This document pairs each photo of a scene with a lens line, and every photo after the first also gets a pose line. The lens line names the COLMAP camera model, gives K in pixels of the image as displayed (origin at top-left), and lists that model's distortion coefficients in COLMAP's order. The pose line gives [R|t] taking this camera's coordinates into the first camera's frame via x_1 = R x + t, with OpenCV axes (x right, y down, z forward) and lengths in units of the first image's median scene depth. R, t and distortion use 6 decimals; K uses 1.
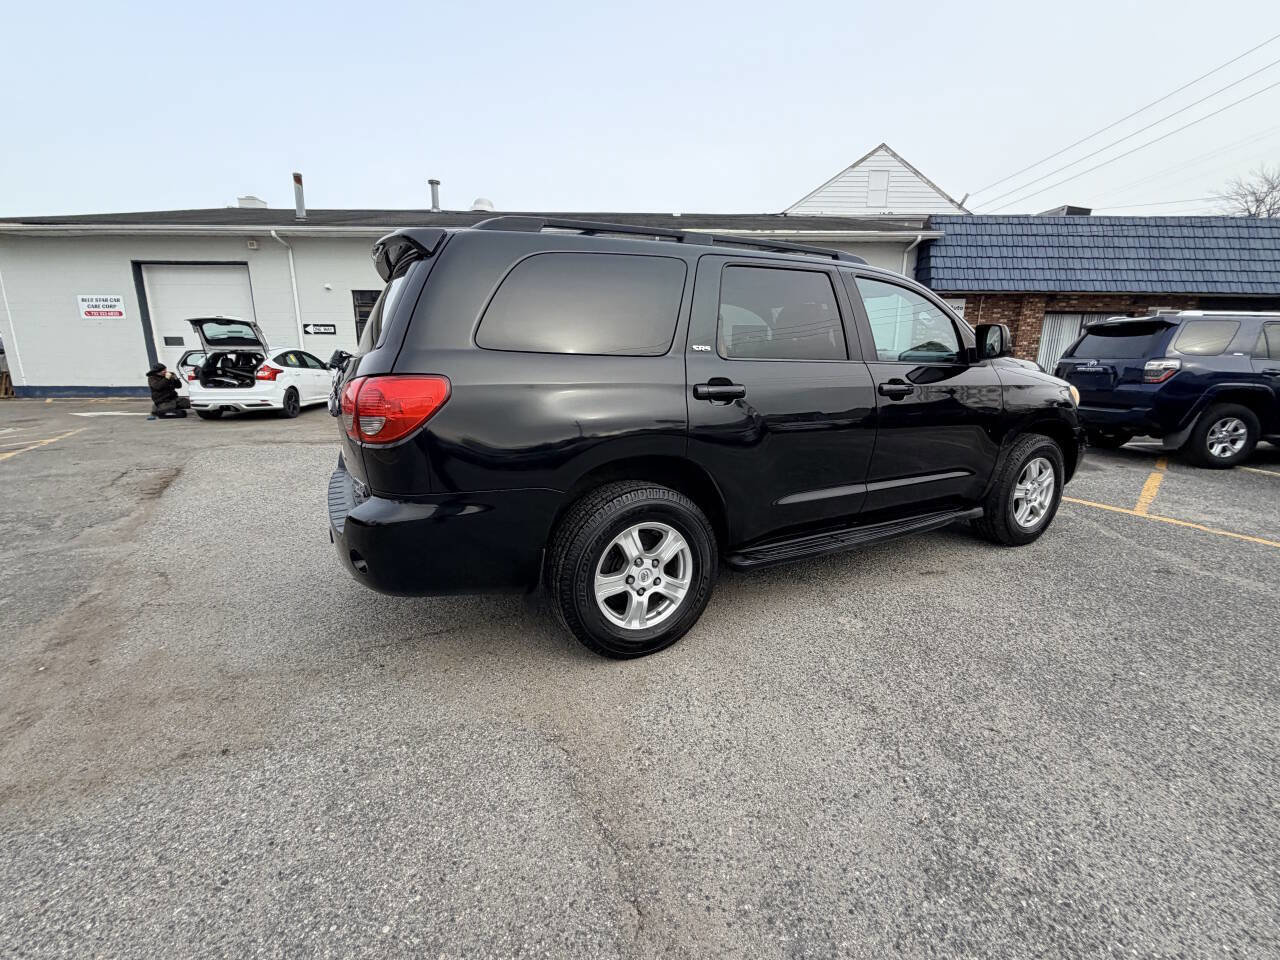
lens RADIAL K [[565.4, 0, 641.8], [0, 565.4, 478.3], [0, 0, 1]] dist [0.000930, -0.000518]
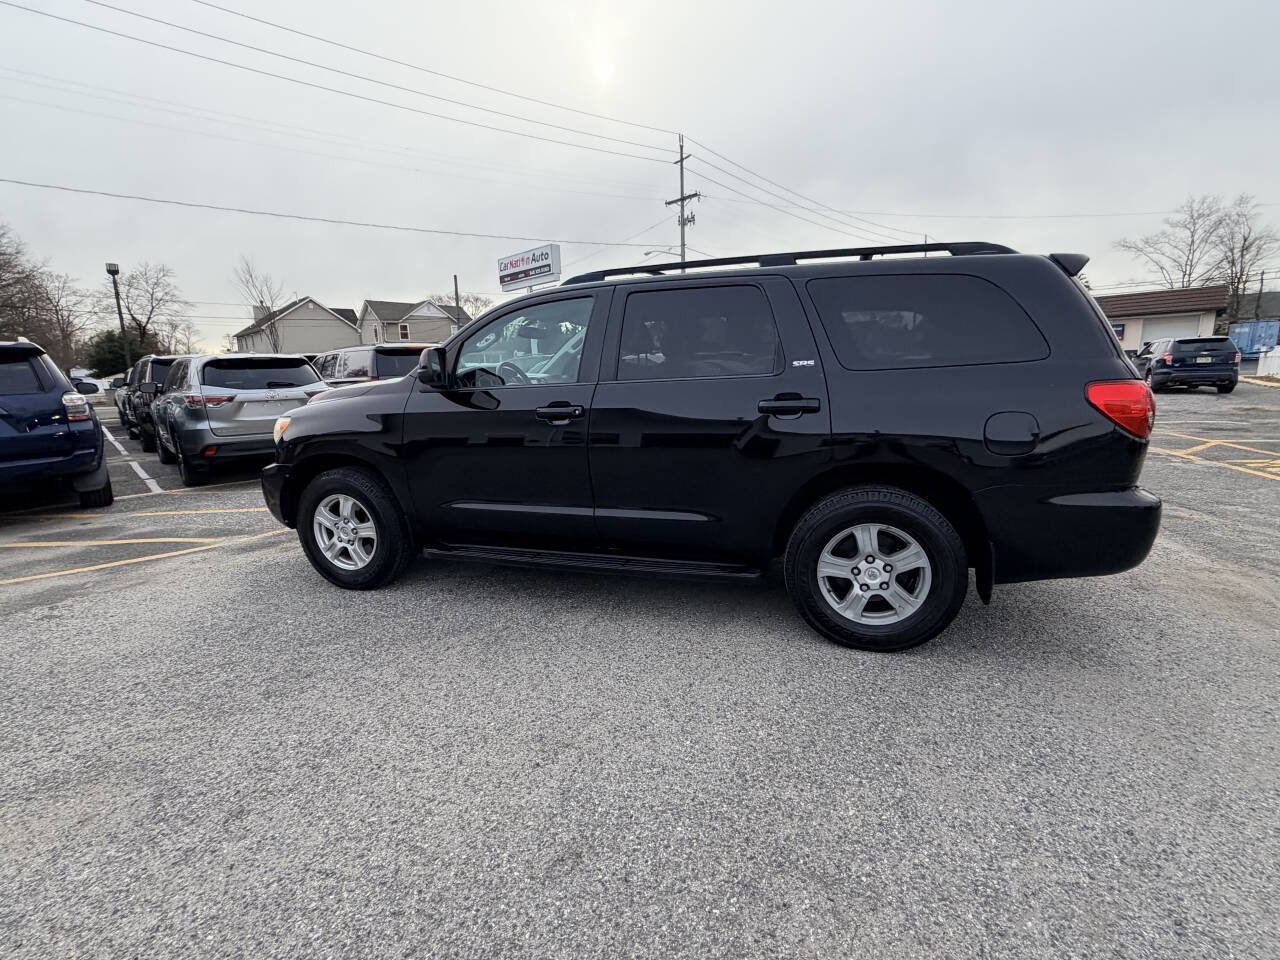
lens RADIAL K [[565.4, 0, 640.7], [0, 565.4, 478.2], [0, 0, 1]] dist [0.000930, -0.000518]
pose [[-0.702202, -0.115898, 0.702481, -0.296032], [0.177817, 0.926847, 0.330660, -0.217673], [-0.689415, 0.357103, -0.630225, 0.978444]]
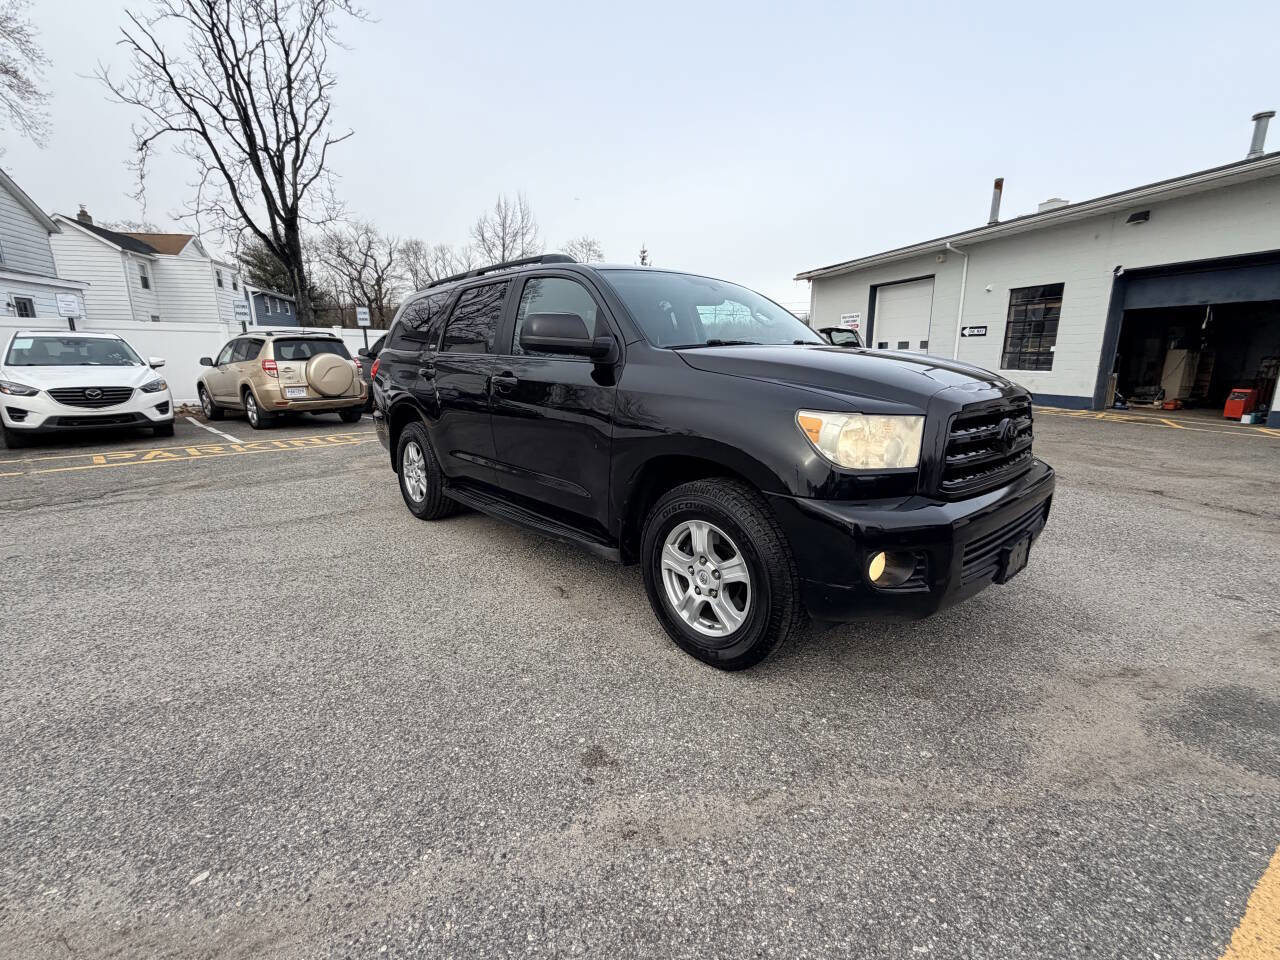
lens RADIAL K [[565.4, 0, 641.6], [0, 565.4, 479.6], [0, 0, 1]] dist [0.000930, -0.000518]
pose [[0.245000, 0.207106, -0.947144, 0.731471], [-0.210769, 0.964931, 0.156475, -0.092735], [0.946336, 0.161292, 0.280060, 0.451567]]
